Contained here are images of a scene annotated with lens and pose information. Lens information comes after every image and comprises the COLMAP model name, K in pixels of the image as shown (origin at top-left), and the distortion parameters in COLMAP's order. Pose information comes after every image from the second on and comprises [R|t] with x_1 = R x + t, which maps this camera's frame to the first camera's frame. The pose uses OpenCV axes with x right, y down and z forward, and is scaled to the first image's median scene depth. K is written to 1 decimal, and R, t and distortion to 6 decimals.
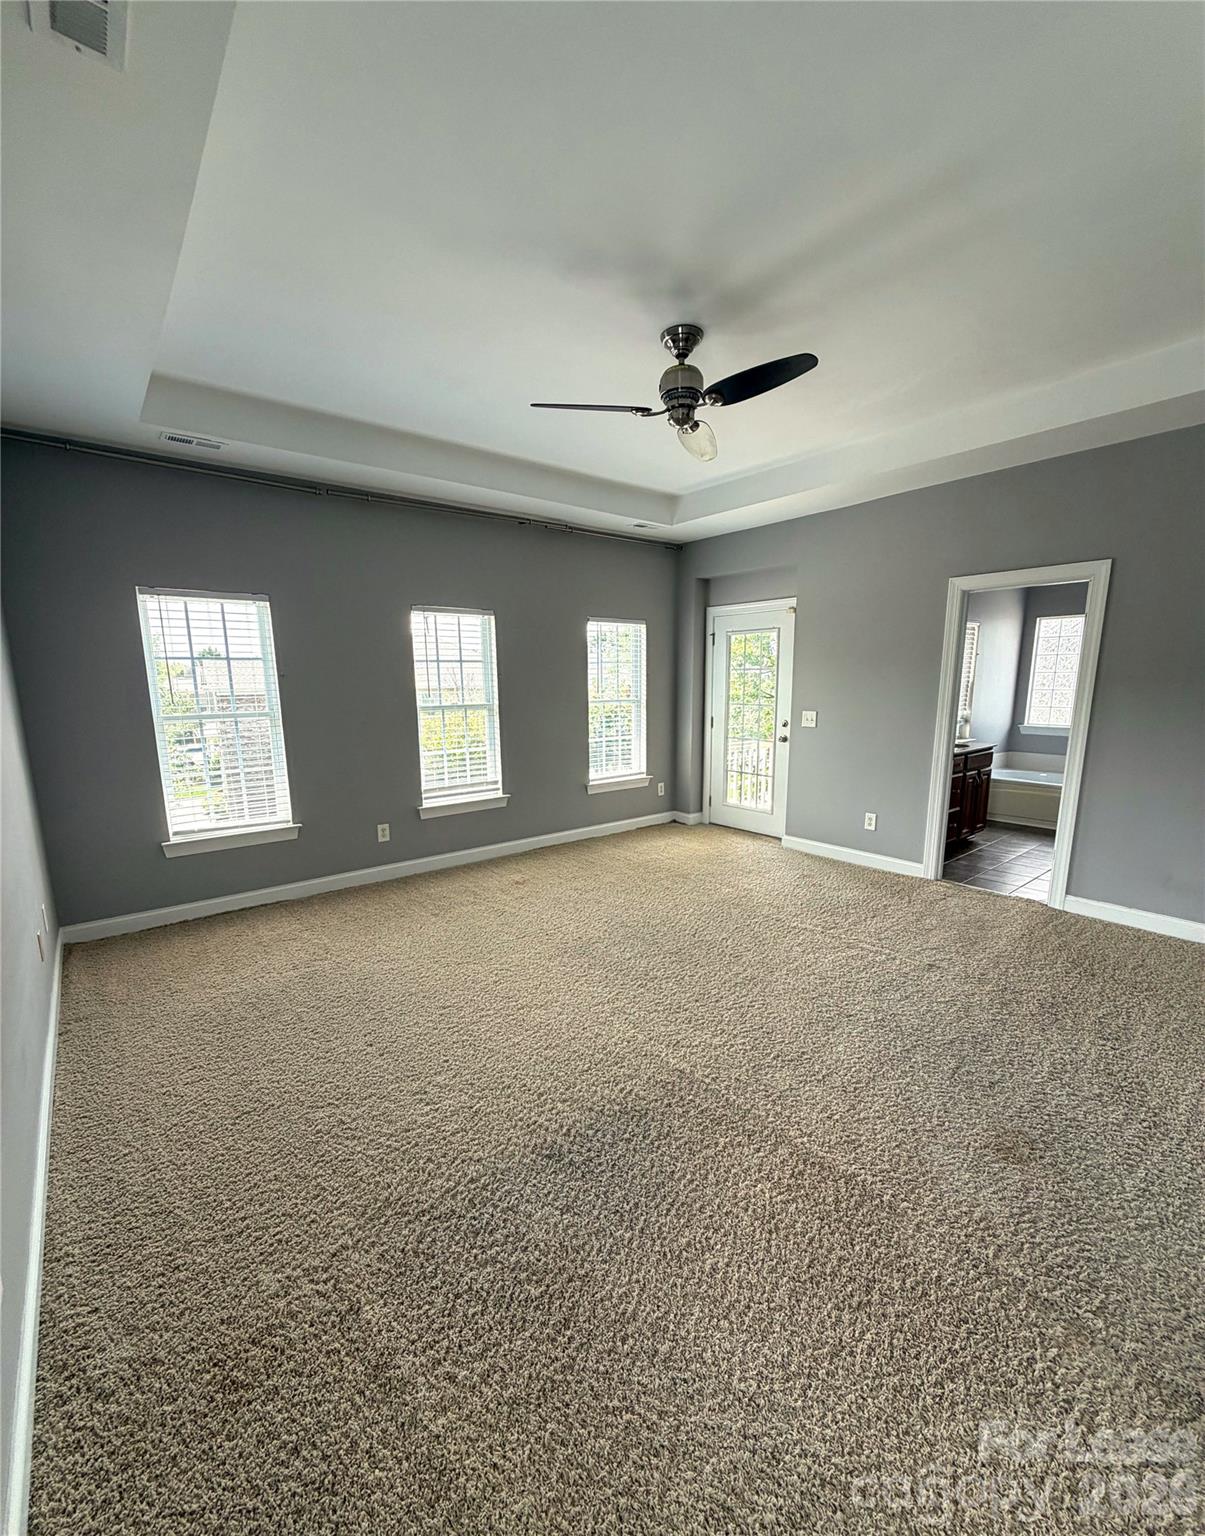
lens RADIAL K [[640.8, 0, 586.6], [0, 640.8, 799.2], [0, 0, 1]] dist [0.002294, -0.000101]
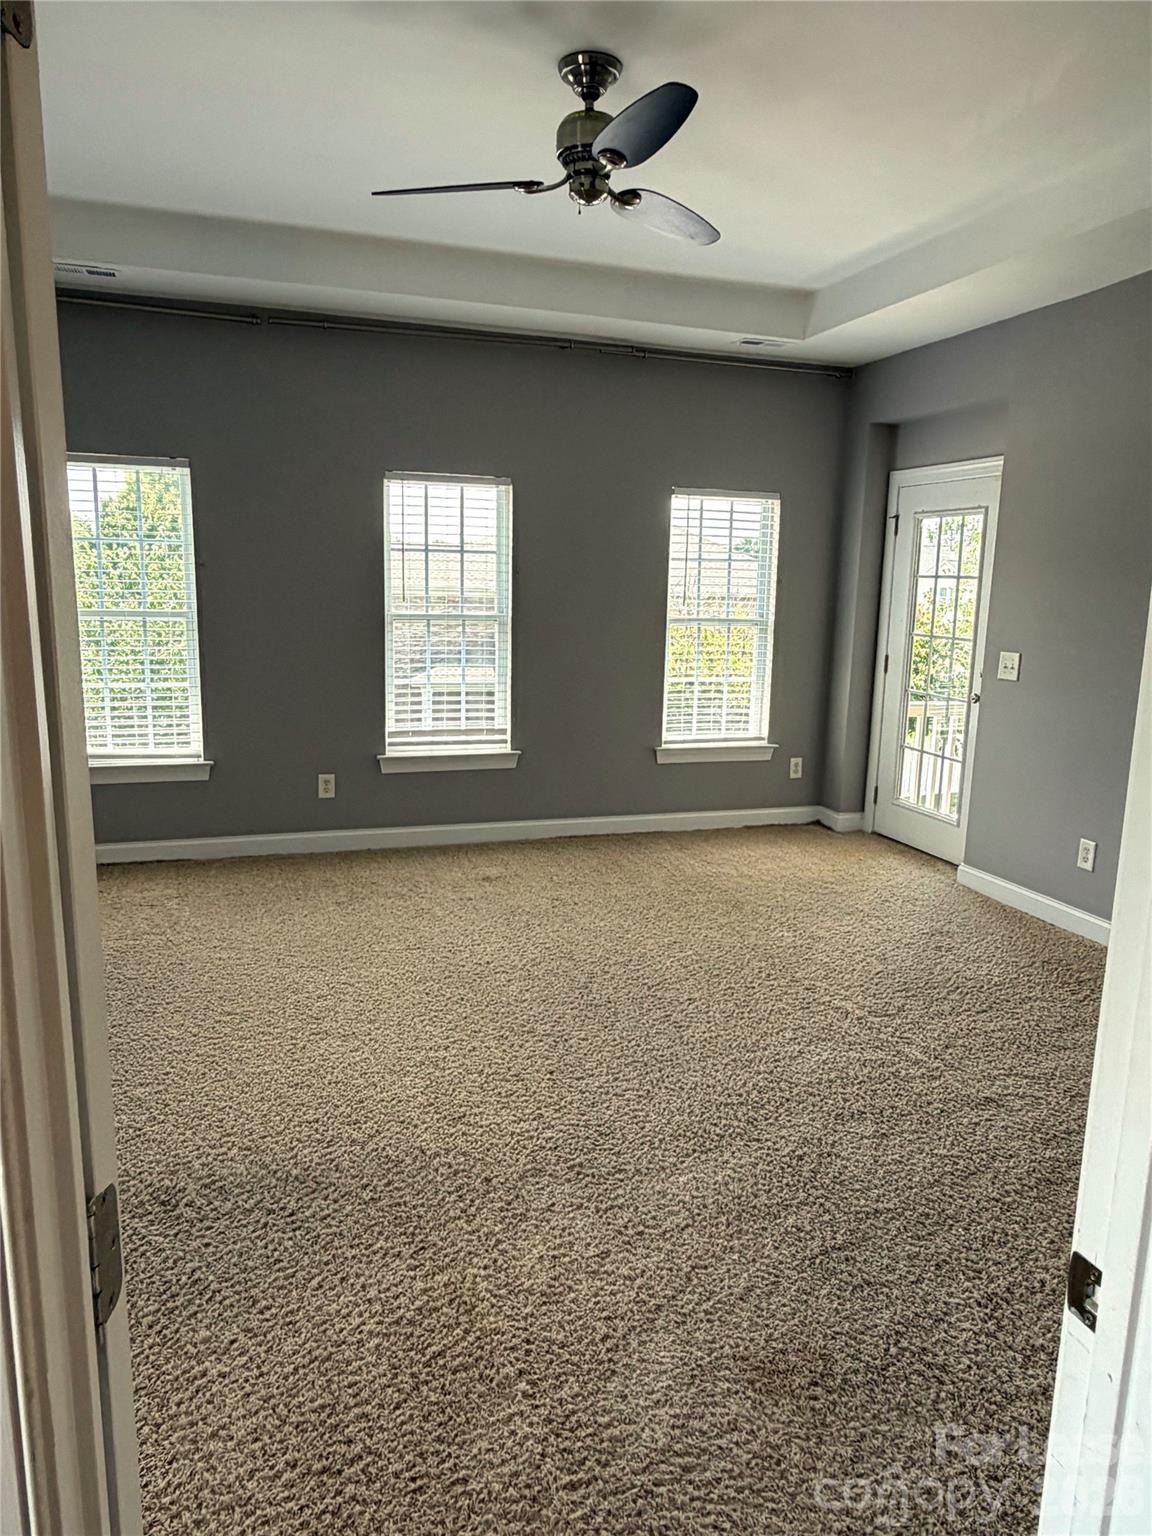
lens RADIAL K [[1026.2, 0, 575.6], [0, 1026.2, 772.7], [0, 0, 1]] dist [0.000152, 0.002549]
pose [[0.936737, 0.095666, -0.336708, 0.303139], [-0.096769, 0.995215, 0.013546, -0.004753], [0.336393, 0.019894, 0.941512, 0.005526]]
